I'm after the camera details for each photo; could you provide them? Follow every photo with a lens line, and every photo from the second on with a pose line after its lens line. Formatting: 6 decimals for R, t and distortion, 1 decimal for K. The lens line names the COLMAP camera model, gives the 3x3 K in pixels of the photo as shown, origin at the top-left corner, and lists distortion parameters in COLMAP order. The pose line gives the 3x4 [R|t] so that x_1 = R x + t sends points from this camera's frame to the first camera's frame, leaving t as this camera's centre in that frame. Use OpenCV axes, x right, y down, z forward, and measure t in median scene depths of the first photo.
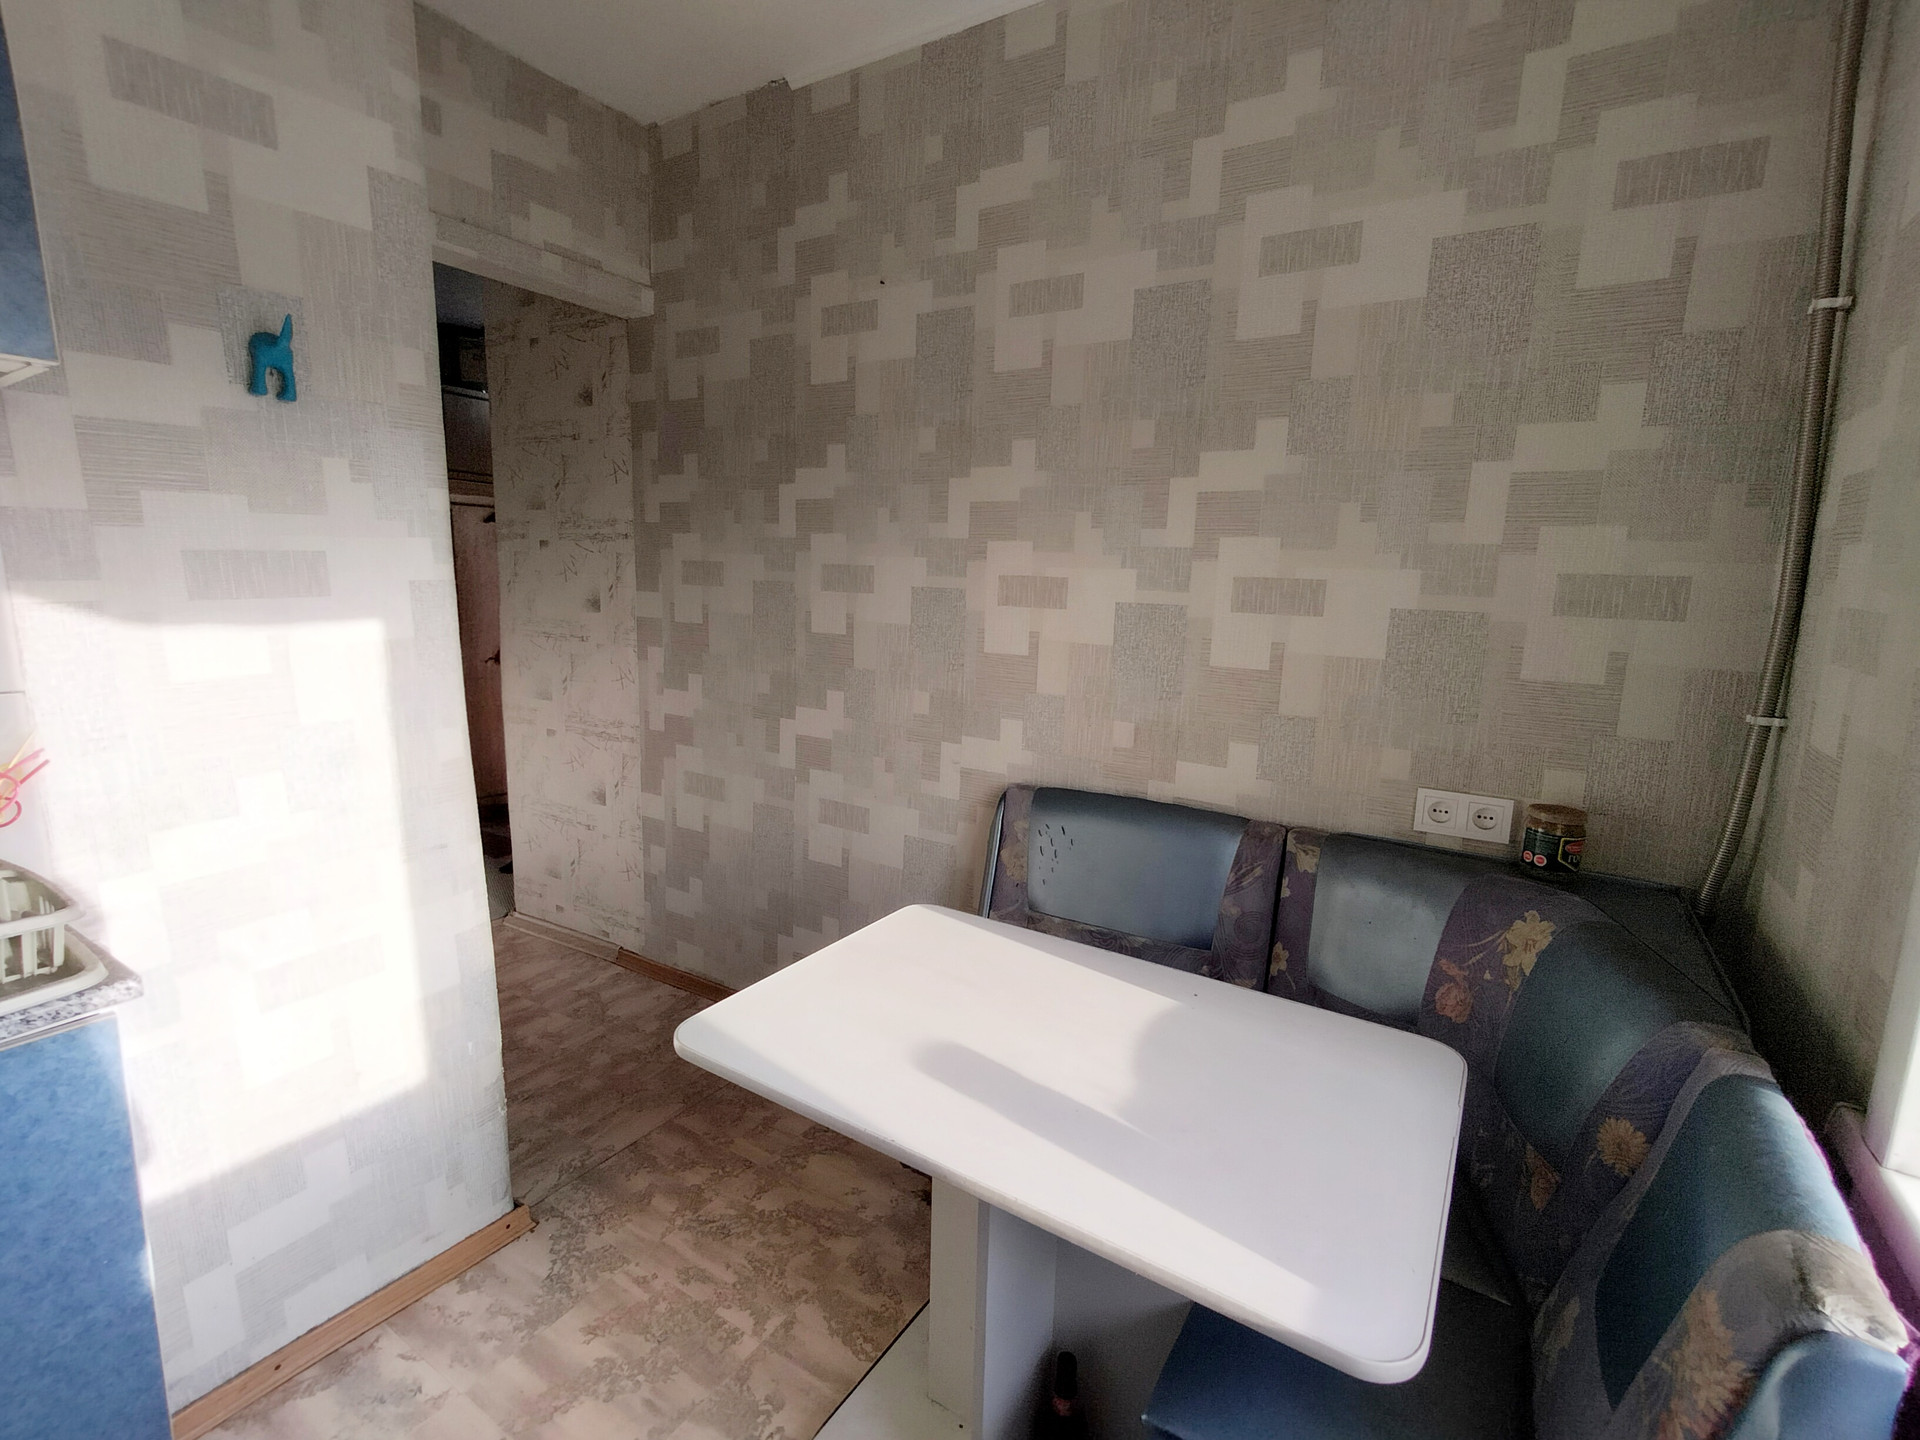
lens RADIAL K [[880.9, 0, 951.7], [0, 880.9, 723.3], [0, 0, 1]] dist [0.001482, 0.004816]
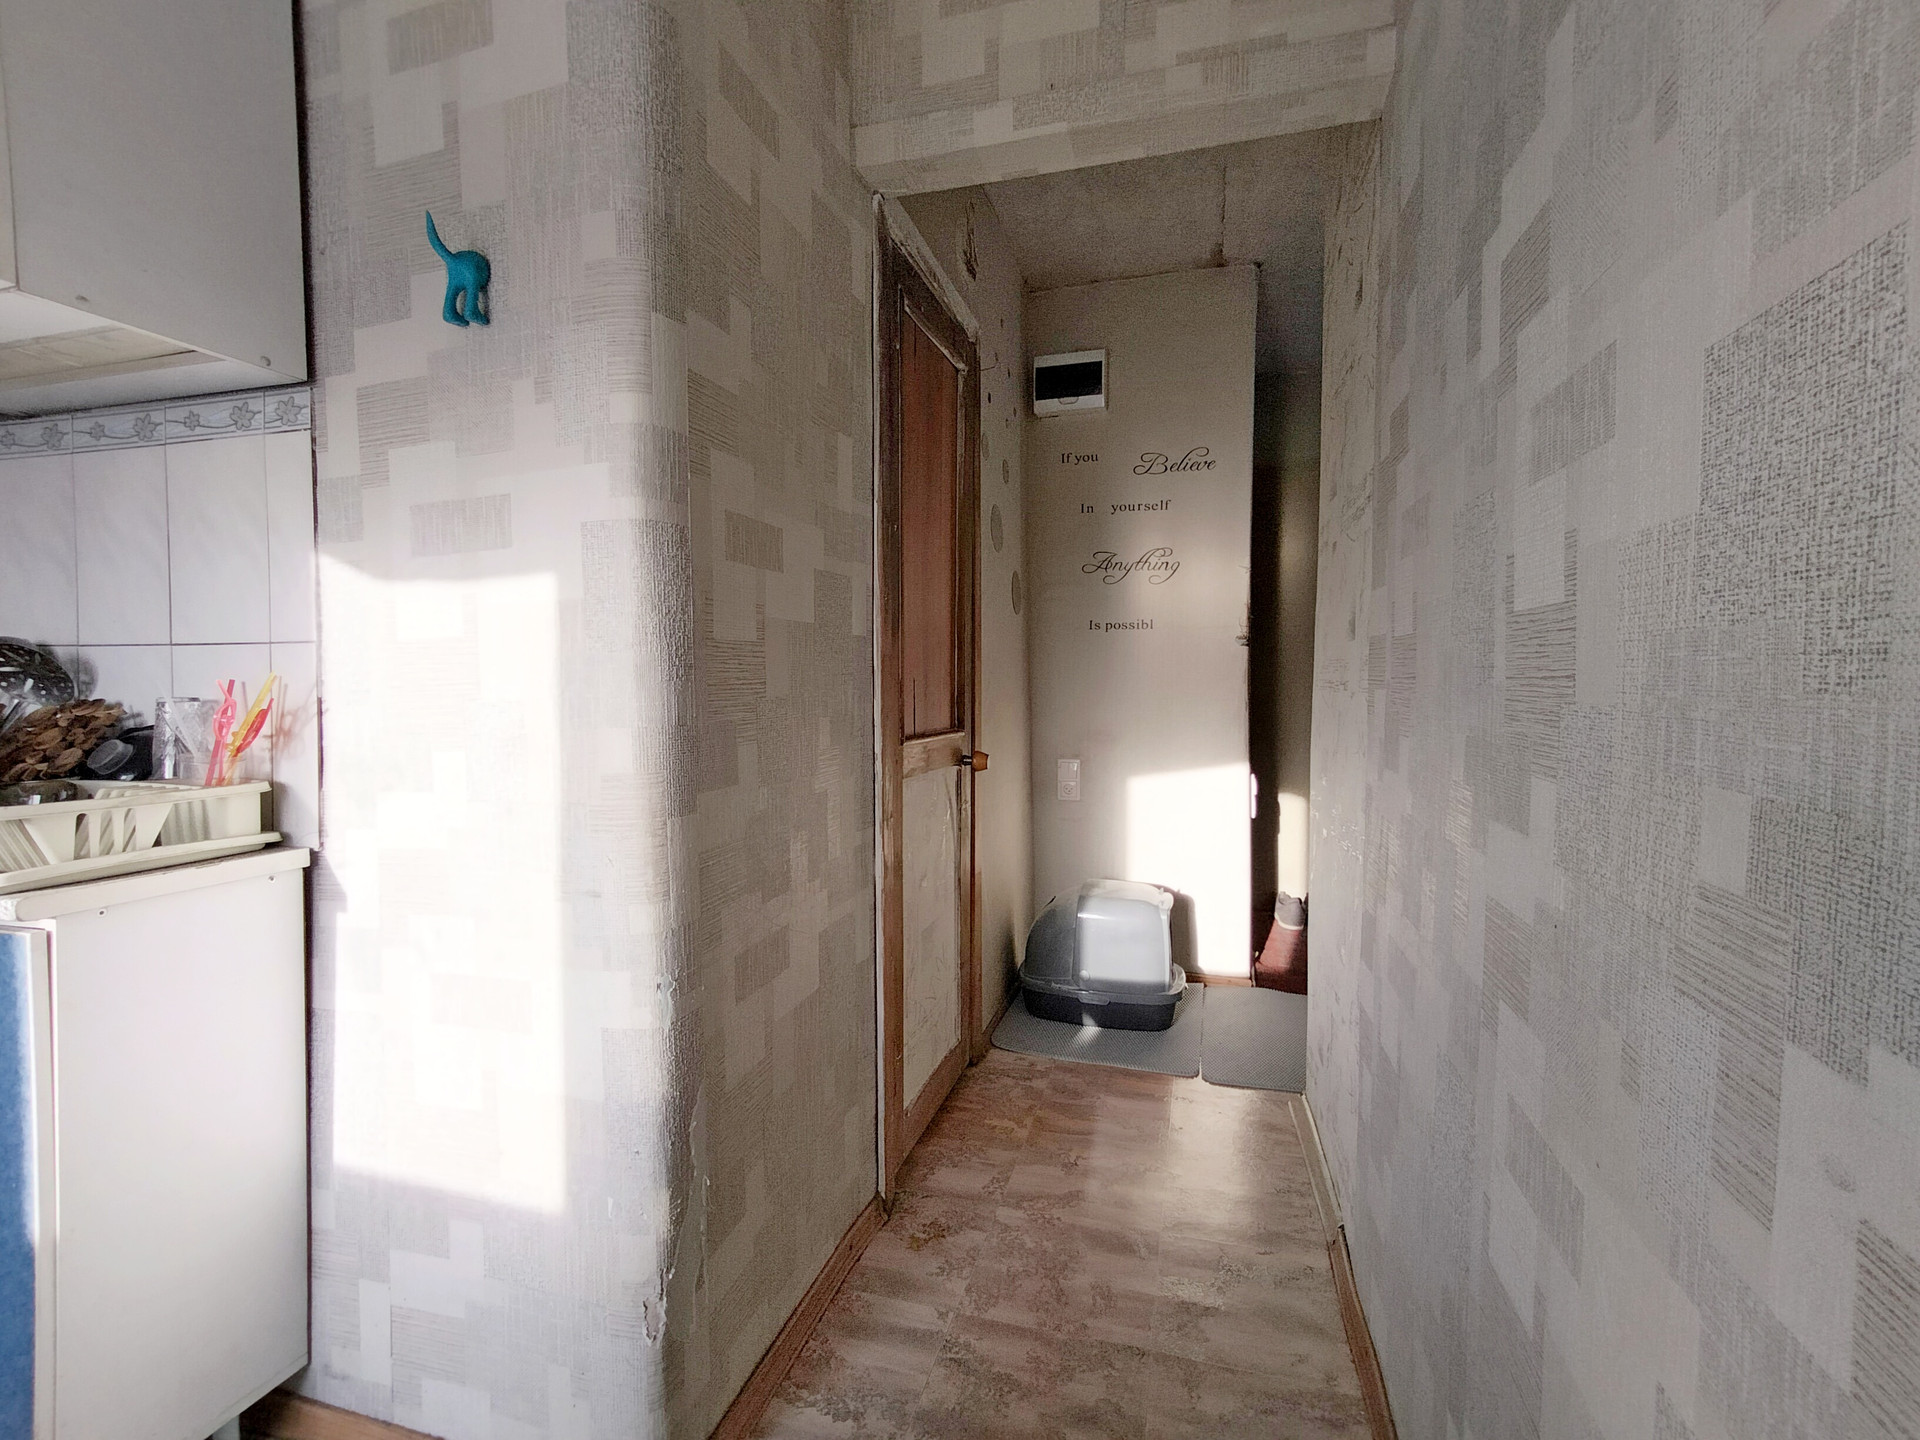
lens RADIAL K [[880.9, 0, 958.0], [0, 880.9, 713.0], [0, 0, 1]] dist [0.001482, 0.004816]
pose [[0.277060, 0.011787, -0.960780, 0.194242], [-0.155674, 0.987265, -0.032780, -0.027532], [0.948158, 0.158650, 0.275366, 1.134415]]
